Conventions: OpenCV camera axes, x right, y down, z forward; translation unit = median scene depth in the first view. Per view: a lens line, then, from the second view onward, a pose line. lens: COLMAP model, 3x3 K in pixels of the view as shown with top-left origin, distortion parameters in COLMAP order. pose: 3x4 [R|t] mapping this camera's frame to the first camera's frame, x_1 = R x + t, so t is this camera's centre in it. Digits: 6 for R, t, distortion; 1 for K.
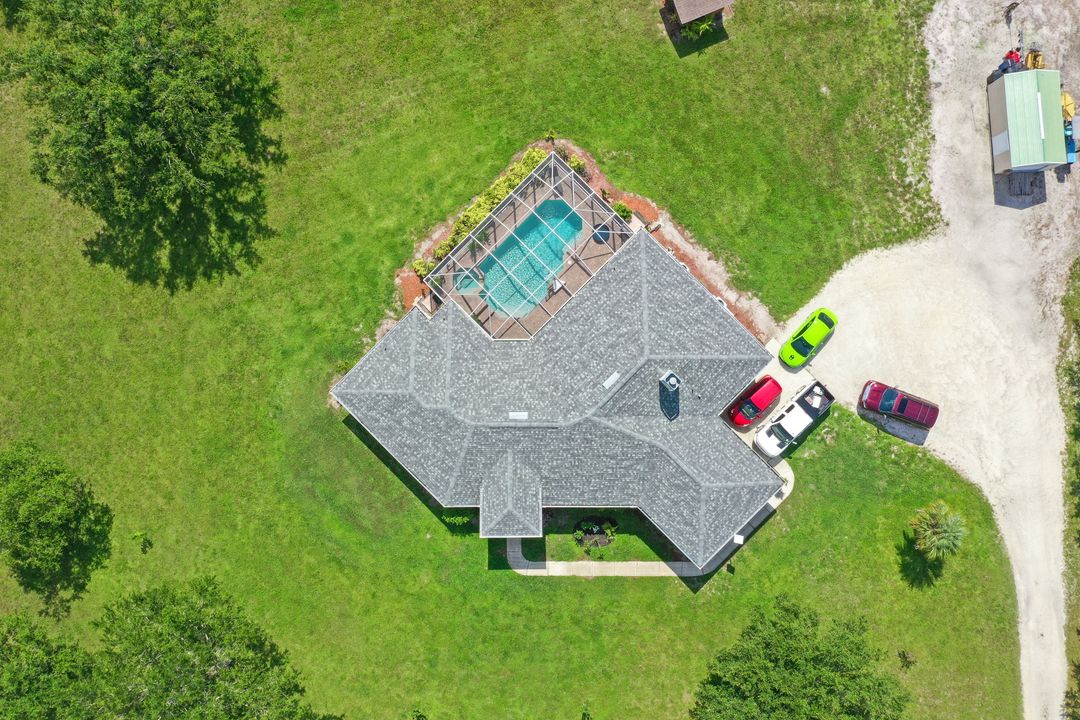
lens RADIAL K [[940.6, 0, 557.5], [0, 940.6, 400.3], [0, 0, 1]] dist [-0.014478, -0.014923]
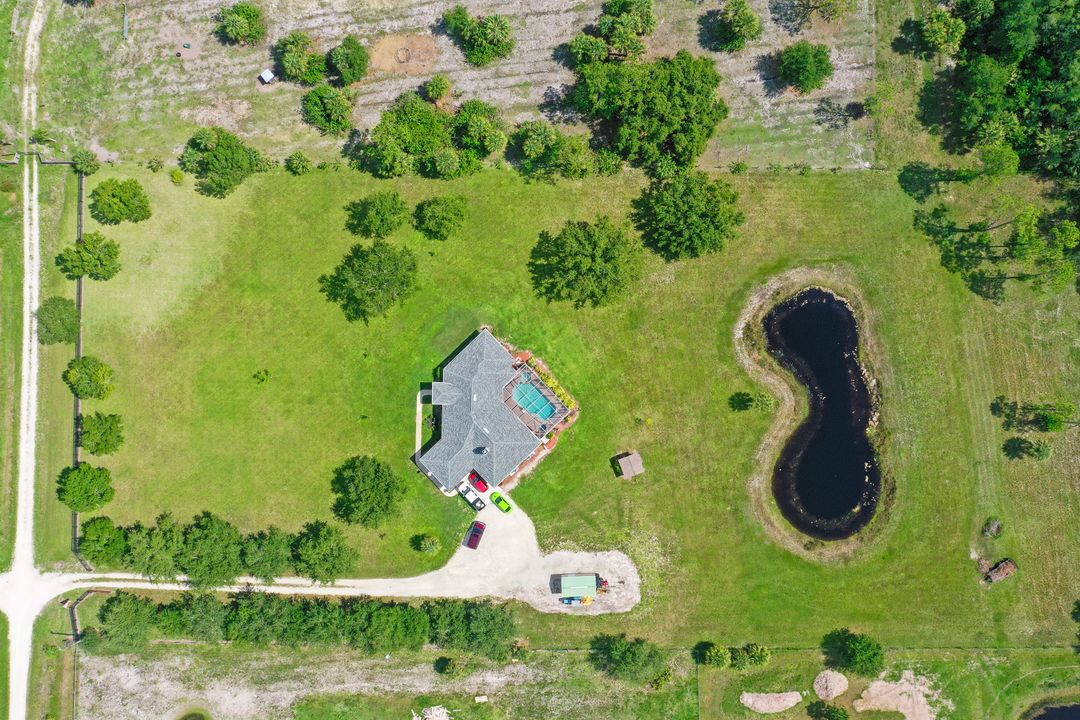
lens RADIAL K [[940.6, 0, 539.9], [0, 940.6, 358.8], [0, 0, 1]] dist [-0.014478, -0.014923]
pose [[-0.024641, 0.999664, -0.008073, -0.130259], [-0.999472, -0.024464, 0.021364, -0.222261], [0.021159, 0.008595, 0.999739, -1.710789]]
